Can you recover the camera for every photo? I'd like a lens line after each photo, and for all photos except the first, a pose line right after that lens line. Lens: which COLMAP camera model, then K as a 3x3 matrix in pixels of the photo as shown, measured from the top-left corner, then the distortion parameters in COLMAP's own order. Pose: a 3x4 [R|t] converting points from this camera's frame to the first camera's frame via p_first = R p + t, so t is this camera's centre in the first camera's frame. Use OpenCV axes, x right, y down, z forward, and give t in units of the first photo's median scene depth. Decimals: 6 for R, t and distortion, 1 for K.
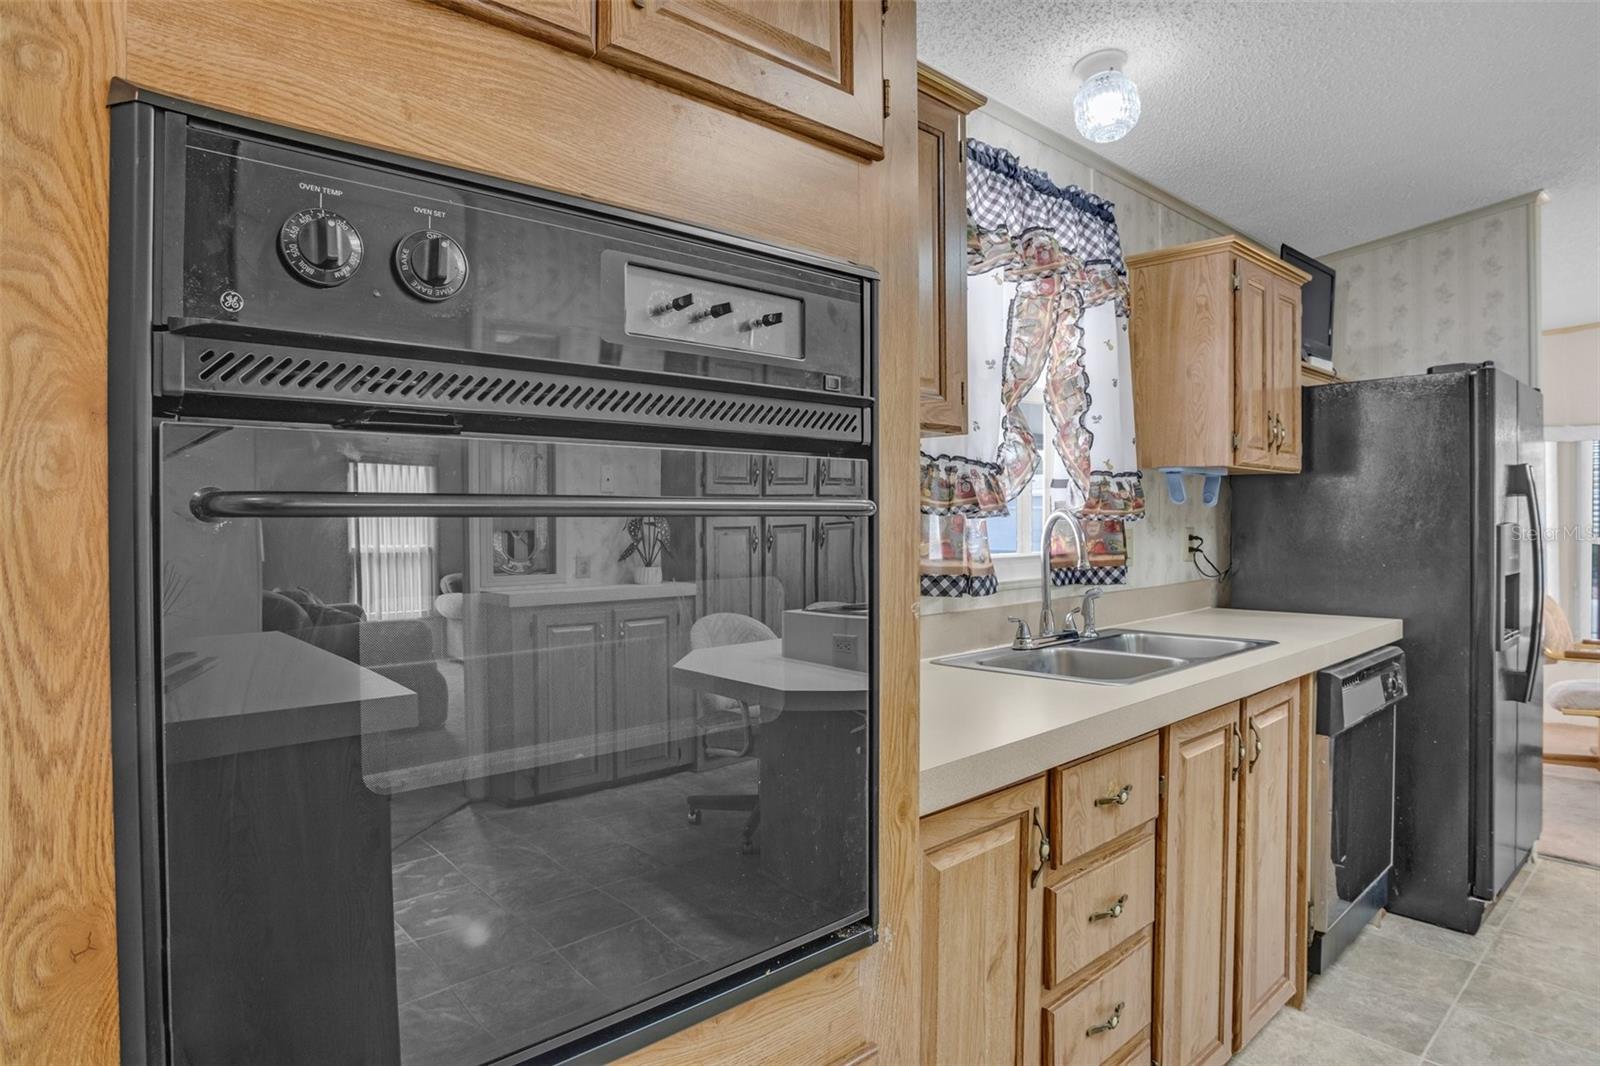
lens RADIAL K [[883.8, 0, 792.0], [0, 883.8, 518.0], [0, 0, 1]] dist [-0.091241, 0.045766]
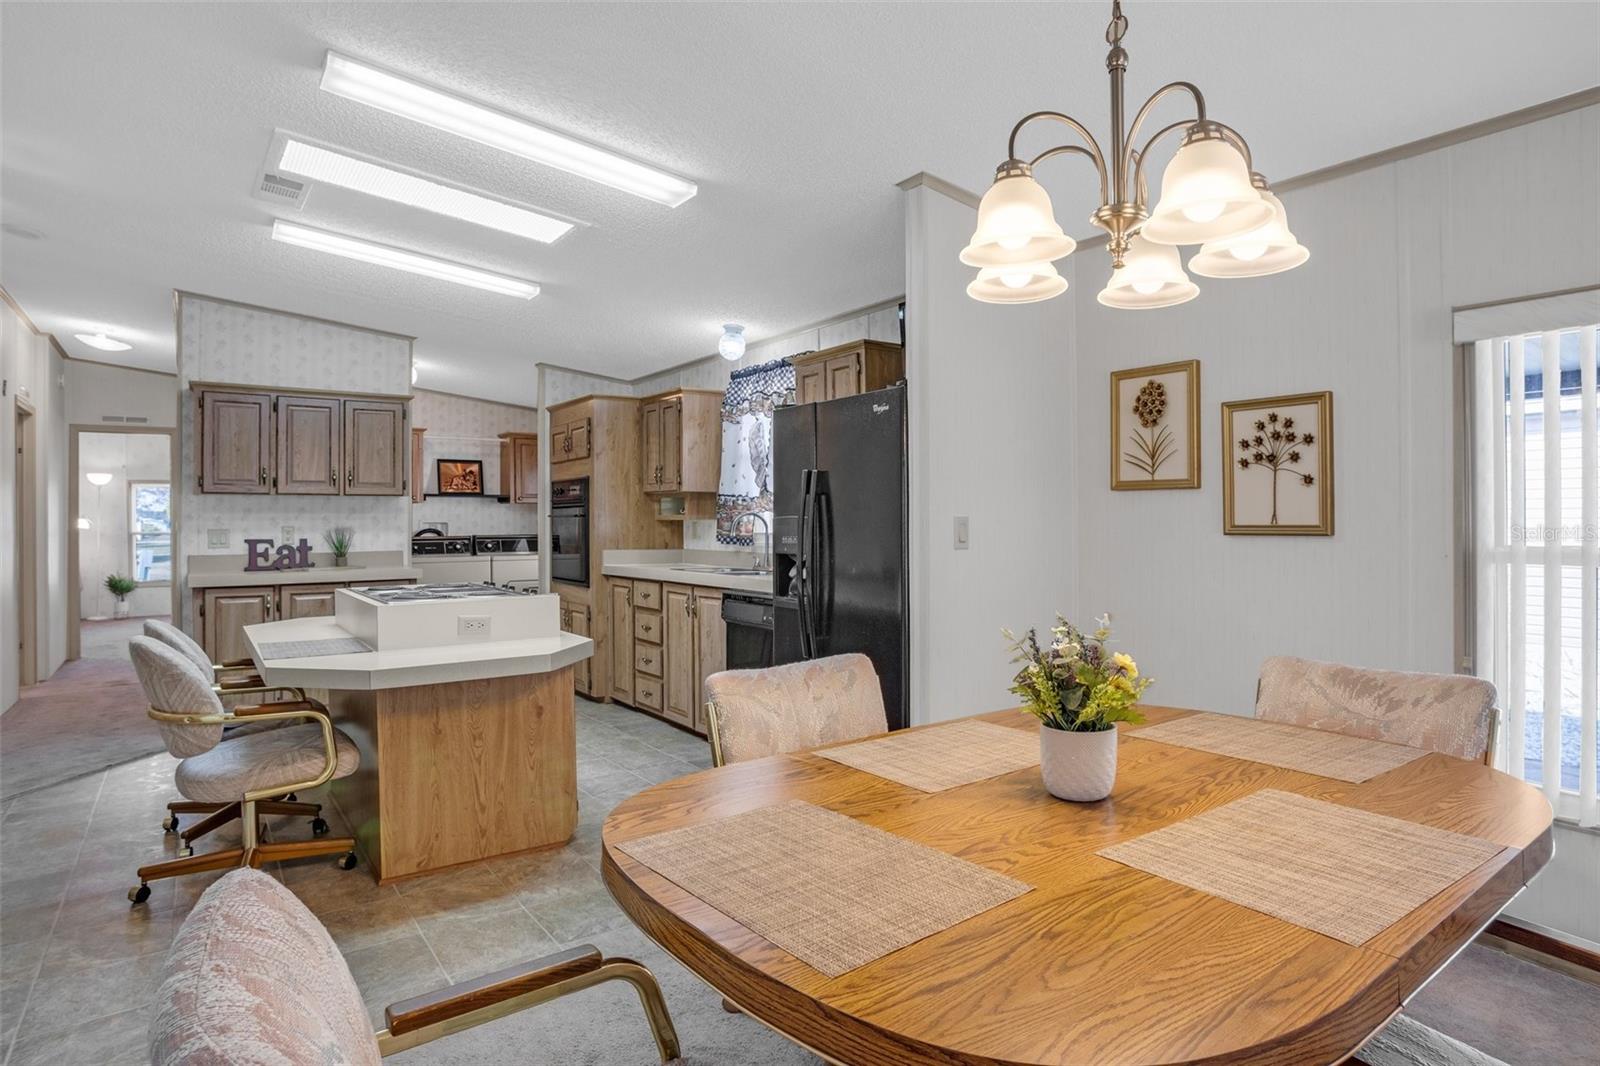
lens RADIAL K [[883.8, 0, 792.0], [0, 883.8, 518.0], [0, 0, 1]] dist [-0.091241, 0.045766]
pose [[-0.115593, -0.003860, -0.993289, 2.658264], [0.001801, 0.999990, -0.004095, 0.016280], [0.993295, -0.002262, -0.115585, 1.375986]]
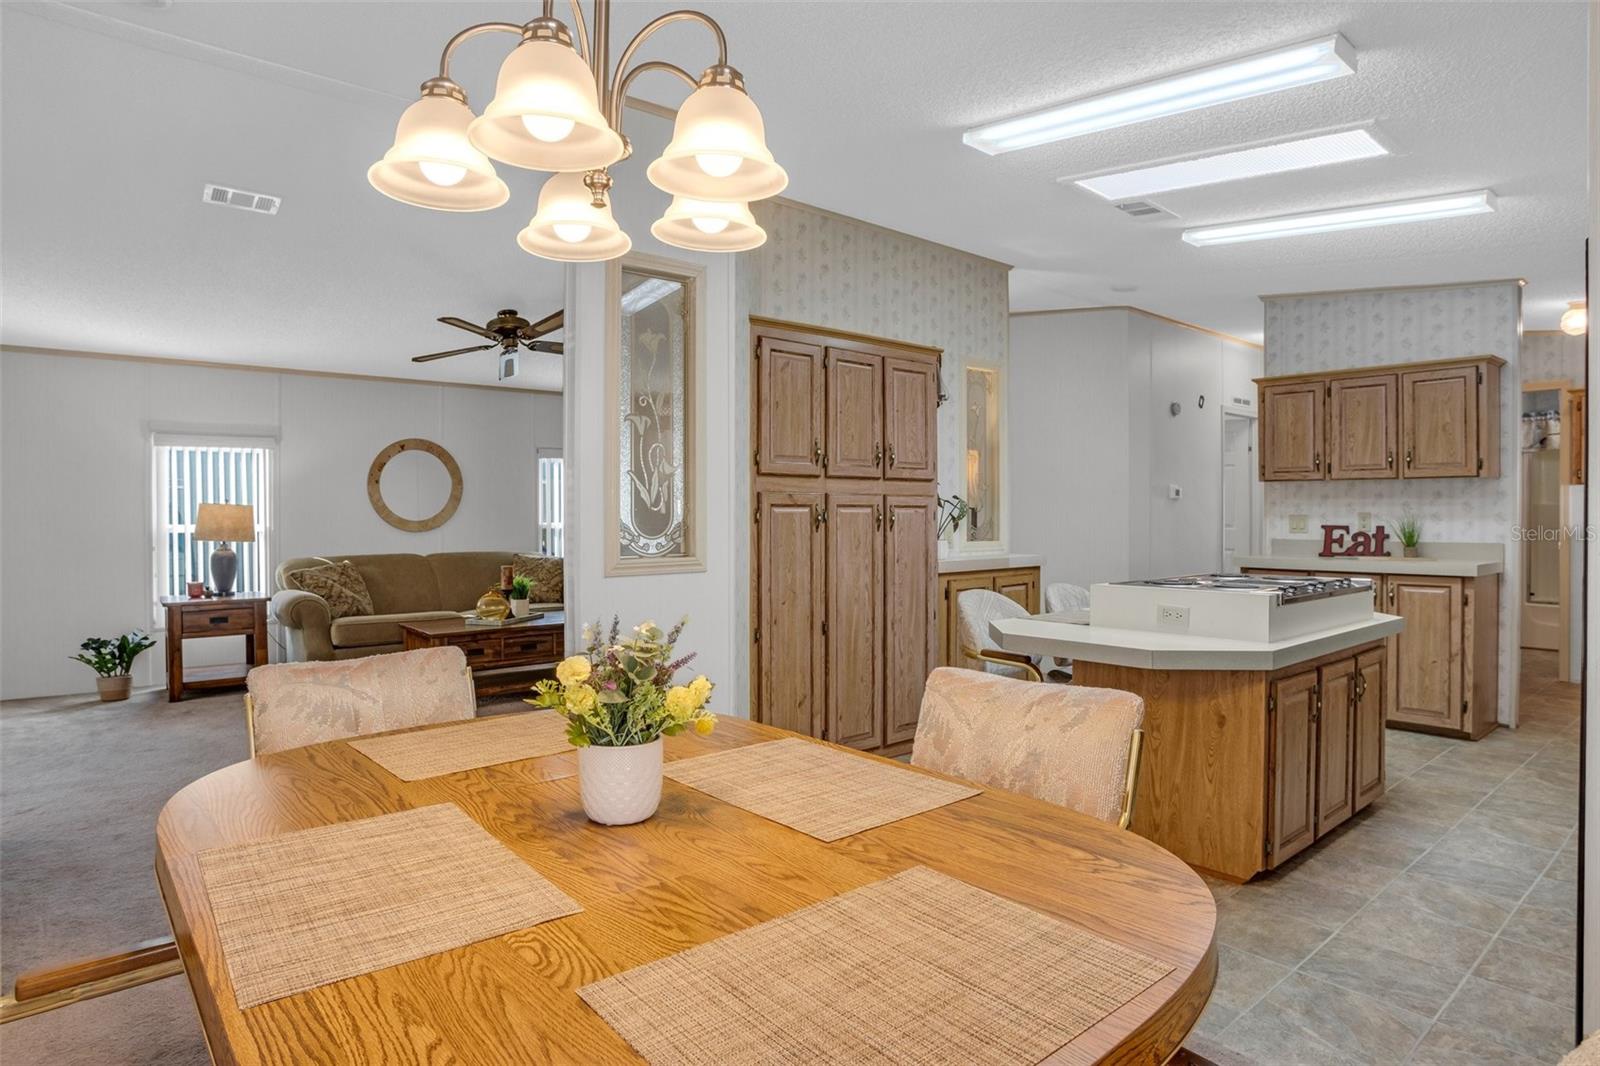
lens RADIAL K [[883.8, 0, 792.0], [0, 883.8, 518.0], [0, 0, 1]] dist [-0.091241, 0.045766]
pose [[-0.999369, -0.000760, 0.035522, 1.845679], [-0.000371, 0.999940, 0.010952, 0.017097], [-0.035528, 0.010932, -0.999309, 2.091548]]
